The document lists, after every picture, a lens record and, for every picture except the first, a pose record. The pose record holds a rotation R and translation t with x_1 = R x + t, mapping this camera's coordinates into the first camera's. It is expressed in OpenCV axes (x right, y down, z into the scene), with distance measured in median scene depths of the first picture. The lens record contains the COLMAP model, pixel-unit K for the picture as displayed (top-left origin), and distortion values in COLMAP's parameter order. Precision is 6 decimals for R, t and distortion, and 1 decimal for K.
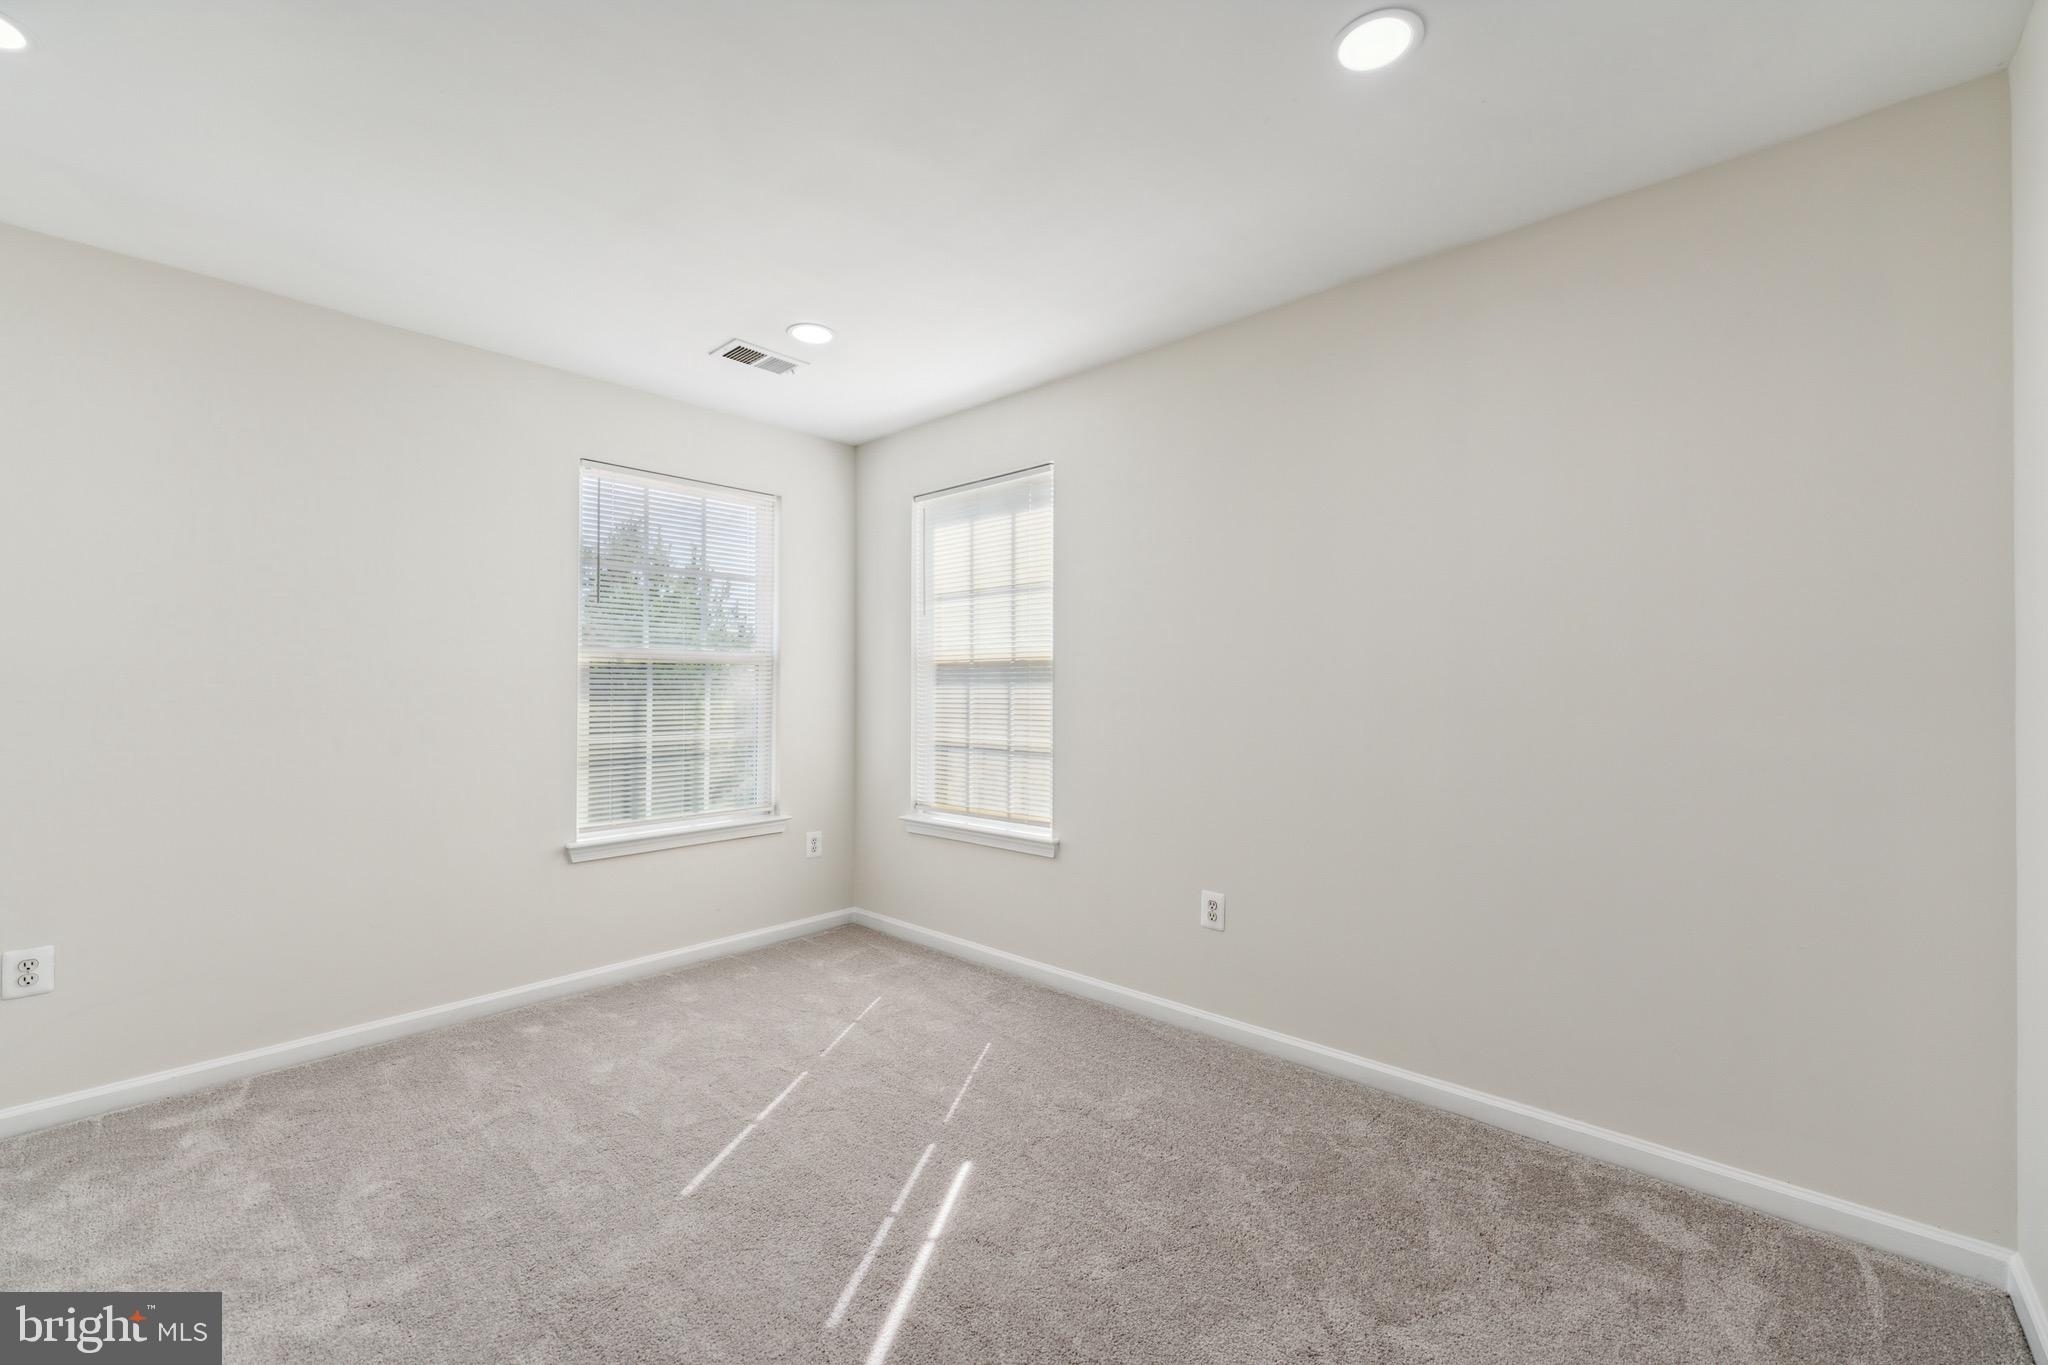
lens RADIAL K [[836.0, 0, 1040.4], [0, 836.0, 680.3], [0, 0, 1]] dist [-0.002367, 0.000692]
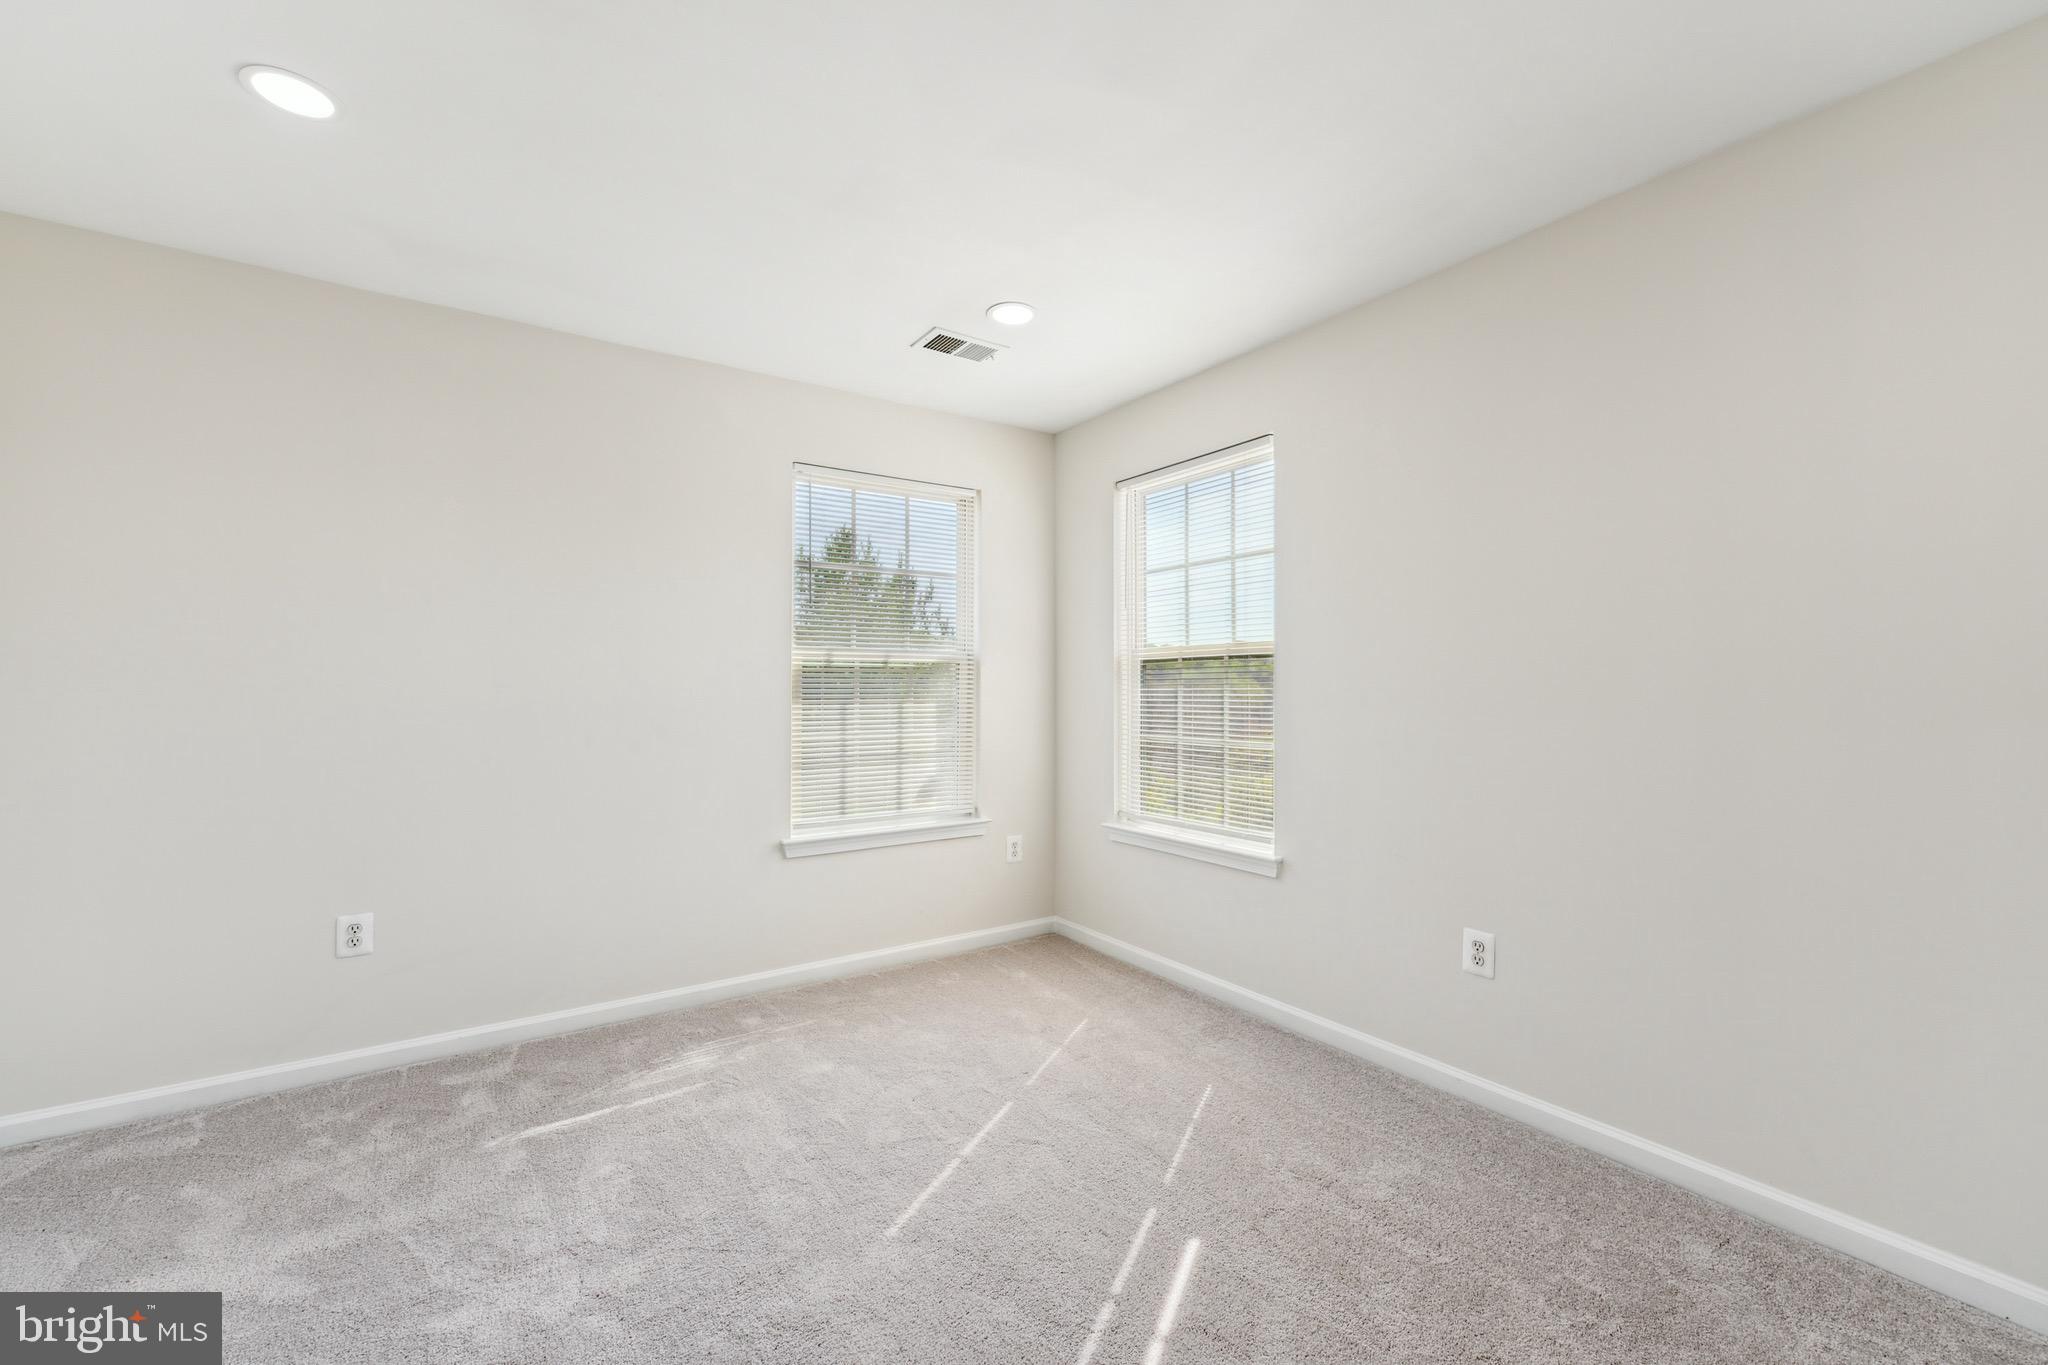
lens RADIAL K [[836.0, 0, 1020.8], [0, 836.0, 679.6], [0, 0, 1]] dist [-0.002367, 0.000692]
pose [[0.968737, -0.003302, -0.248070, -0.034730], [0.003173, 0.999995, -0.000917, 0.002126], [0.248071, 0.000101, 0.968742, 0.096548]]
